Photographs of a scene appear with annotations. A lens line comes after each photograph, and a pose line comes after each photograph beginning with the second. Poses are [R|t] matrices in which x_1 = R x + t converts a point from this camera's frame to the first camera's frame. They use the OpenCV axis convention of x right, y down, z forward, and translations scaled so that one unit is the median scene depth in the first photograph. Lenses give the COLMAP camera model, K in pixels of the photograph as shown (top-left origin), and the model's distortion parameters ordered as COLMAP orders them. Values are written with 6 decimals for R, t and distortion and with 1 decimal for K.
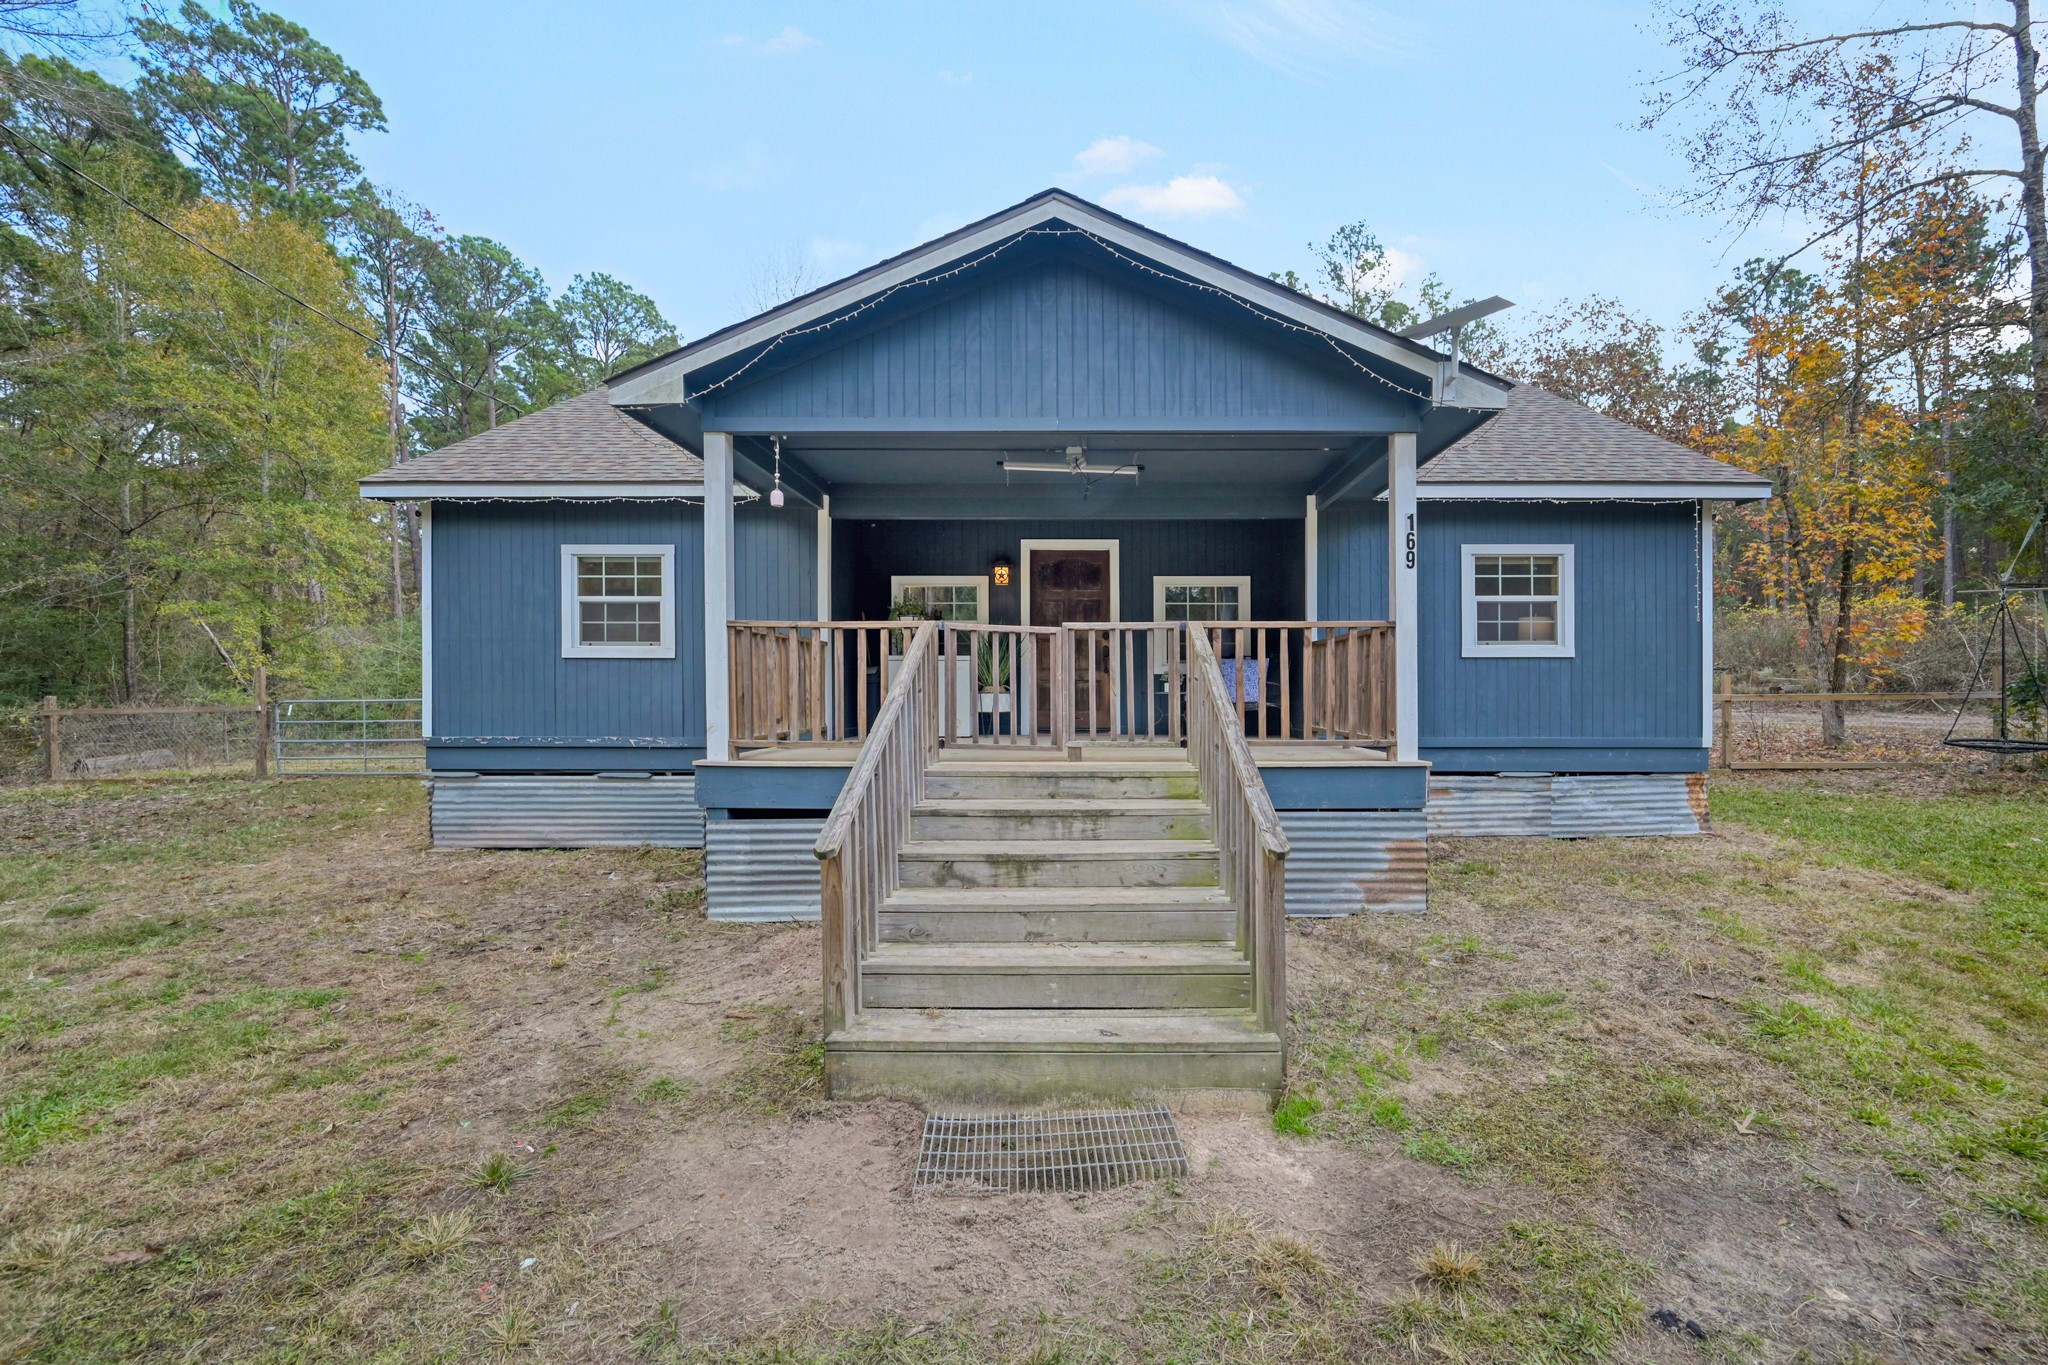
lens RADIAL K [[803.7, 0, 1026.3], [0, 803.7, 681.8], [0, 0, 1]] dist [-0.000493, 0.000010]
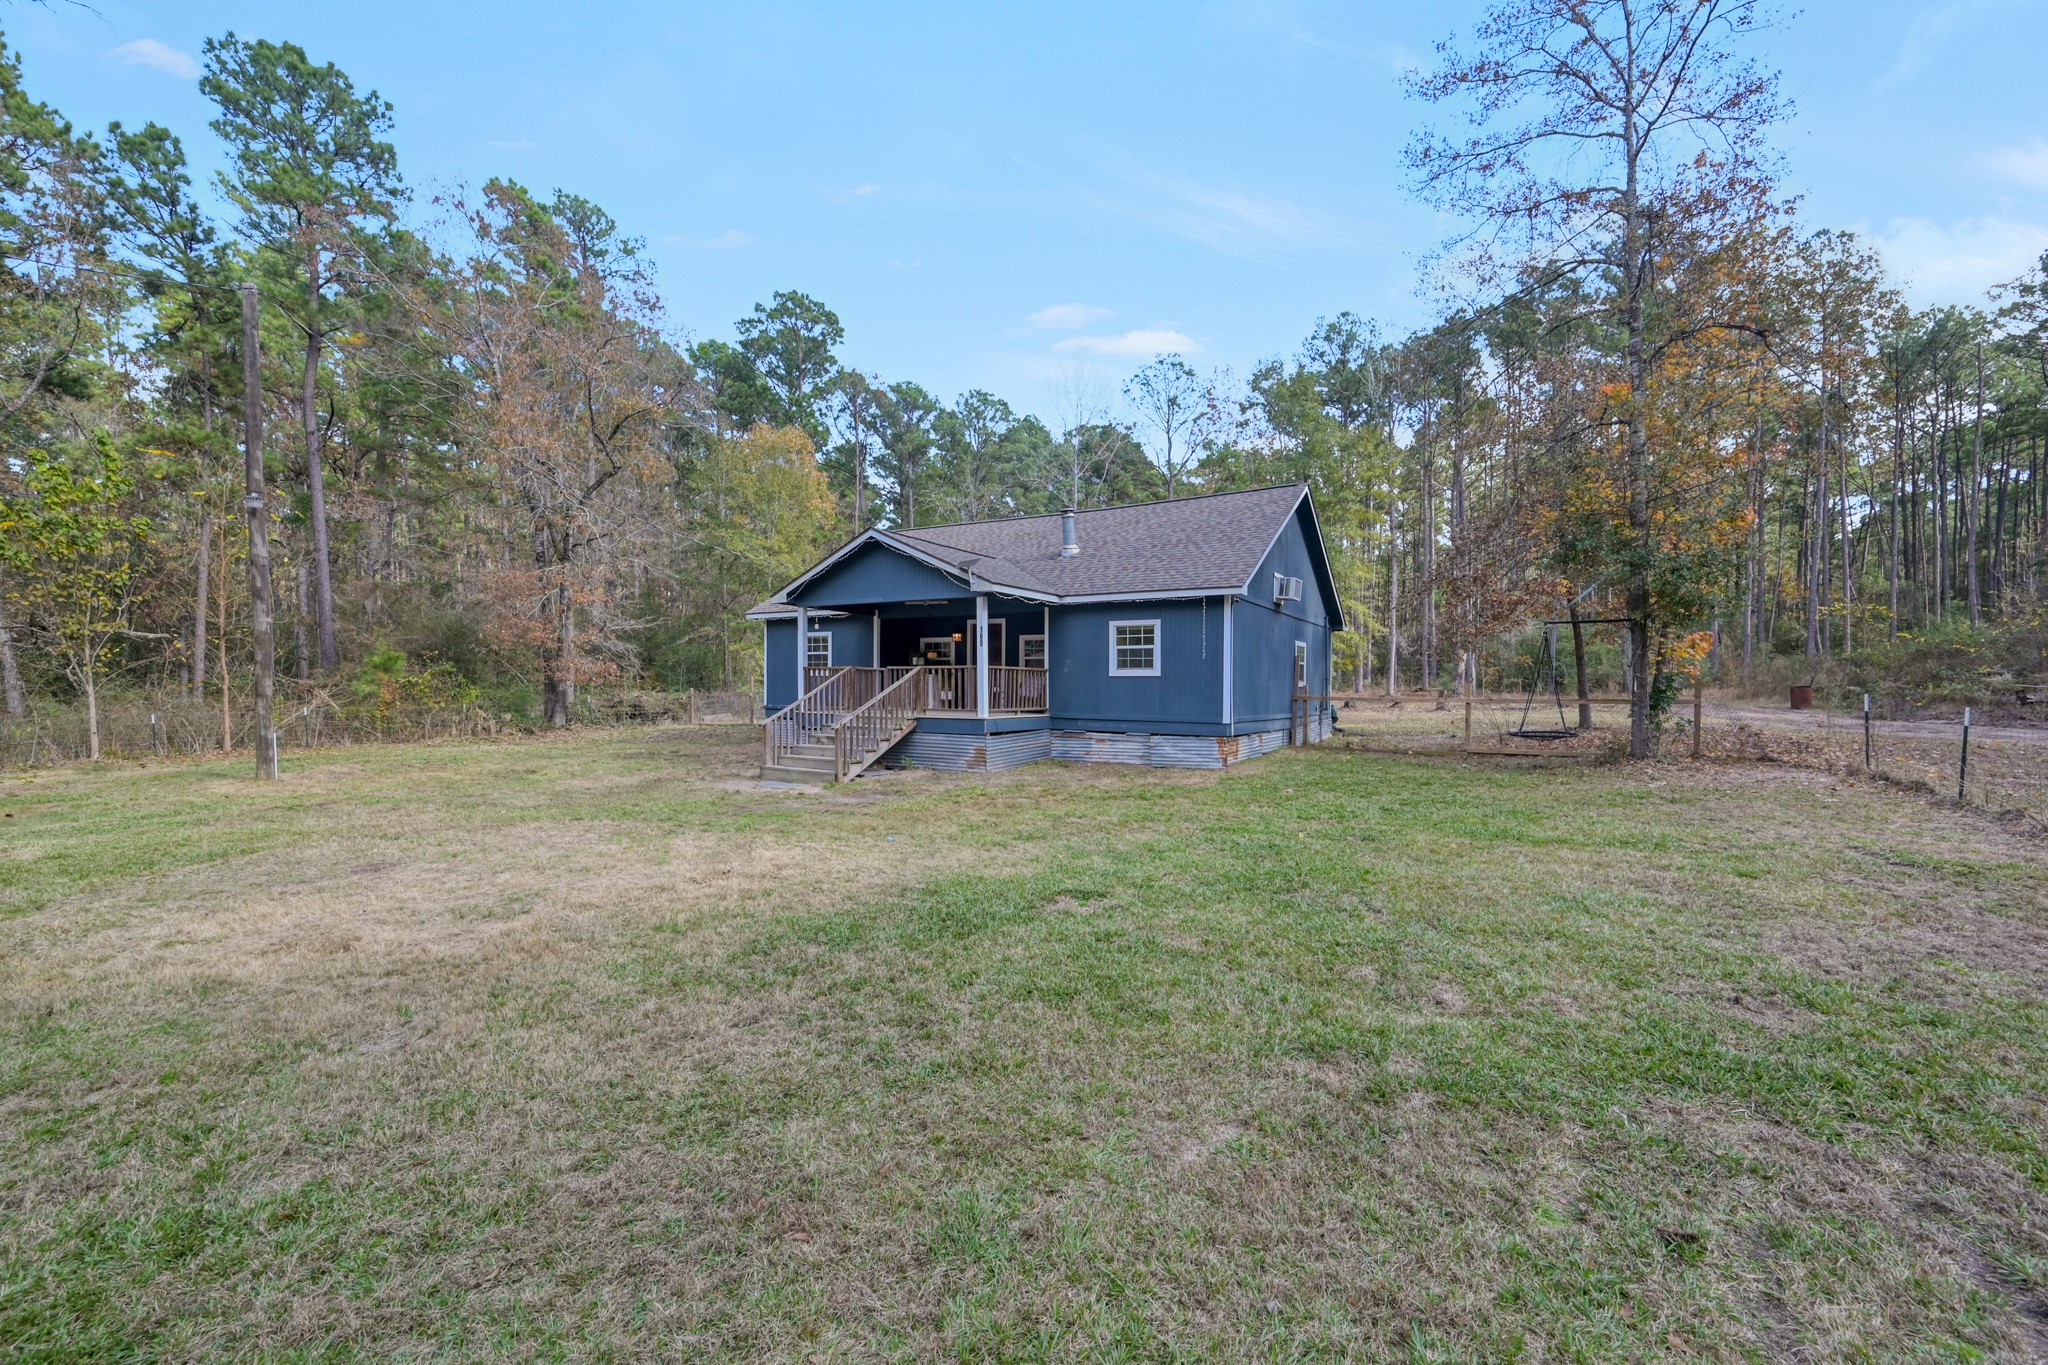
lens RADIAL K [[803.7, 0, 1022.3], [0, 803.7, 686.0], [0, 0, 1]] dist [-0.000493, 0.000010]
pose [[0.856563, 0.004526, -0.516023, 0.977989], [0.003026, 0.999900, 0.013794, -0.023677], [0.516034, -0.013377, 0.856464, -0.611901]]
